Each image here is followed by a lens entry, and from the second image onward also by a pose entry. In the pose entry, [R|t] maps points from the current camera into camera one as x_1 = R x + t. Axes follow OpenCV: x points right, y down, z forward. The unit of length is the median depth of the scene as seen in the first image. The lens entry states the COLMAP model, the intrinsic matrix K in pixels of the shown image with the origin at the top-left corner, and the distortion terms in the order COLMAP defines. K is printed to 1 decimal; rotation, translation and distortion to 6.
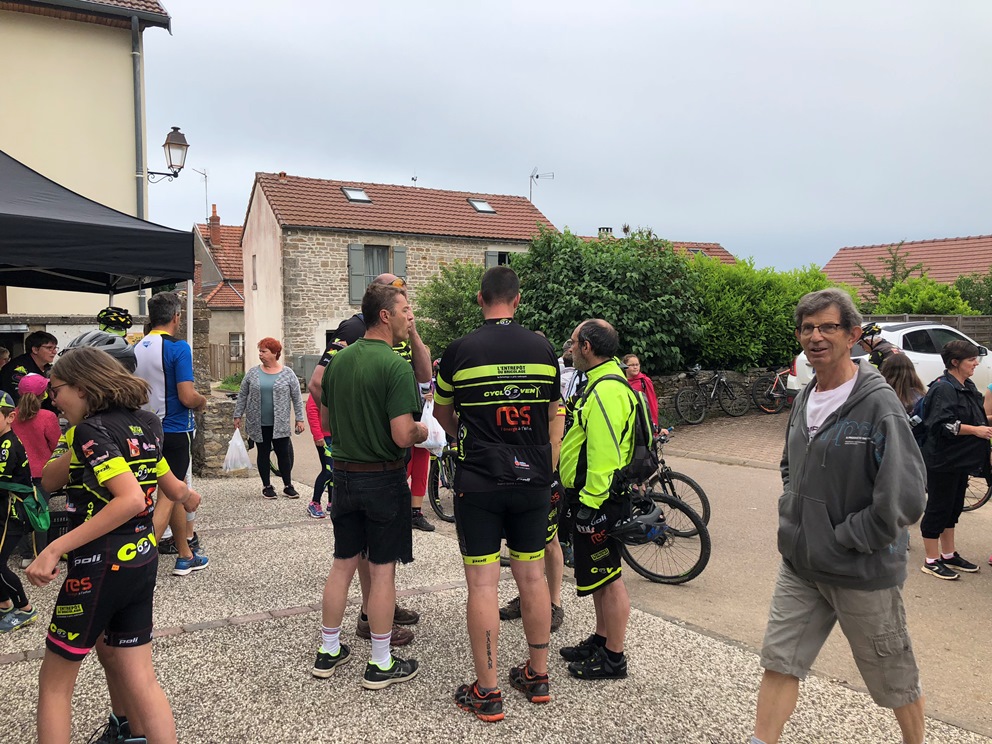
lens RADIAL K [[896.9, 0, 496.0], [0, 896.9, 372.0], [0, 0, 1]] dist [0.003337, -0.000884]
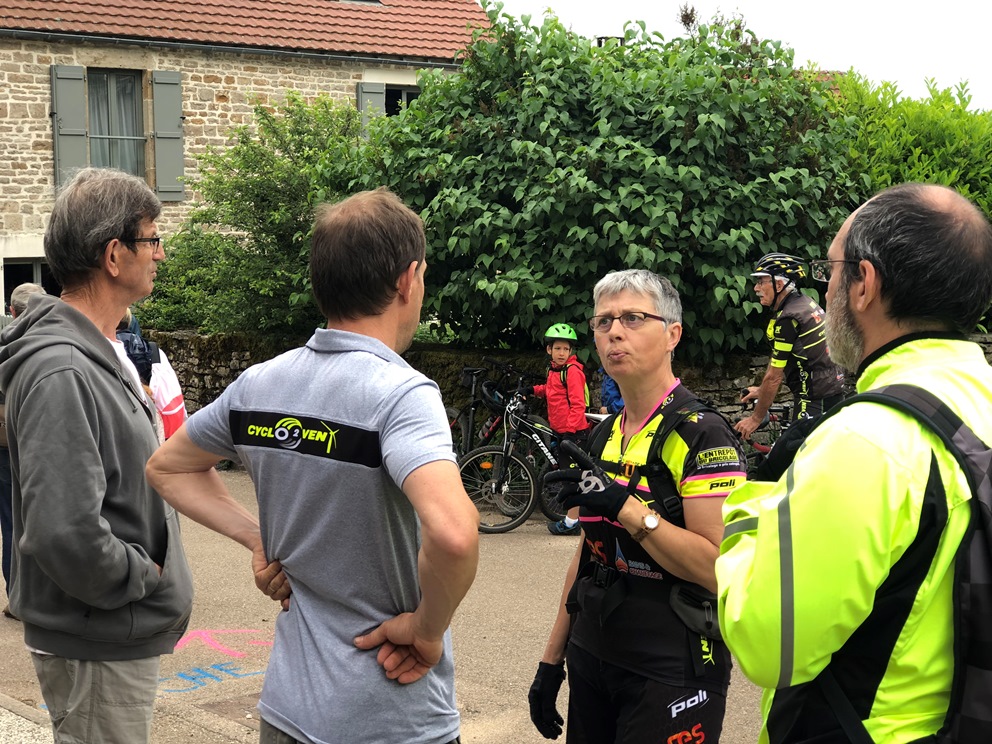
lens RADIAL K [[1673.3, 0, 496.0], [0, 1673.3, 372.0], [0, 0, 1]] dist [-0.044988, 0.899302]
pose [[0.997229, -0.011045, 0.073566, -0.008471], [0.009609, 0.999757, 0.019844, -0.005446], [-0.073767, -0.019082, 0.997093, 0.212583]]
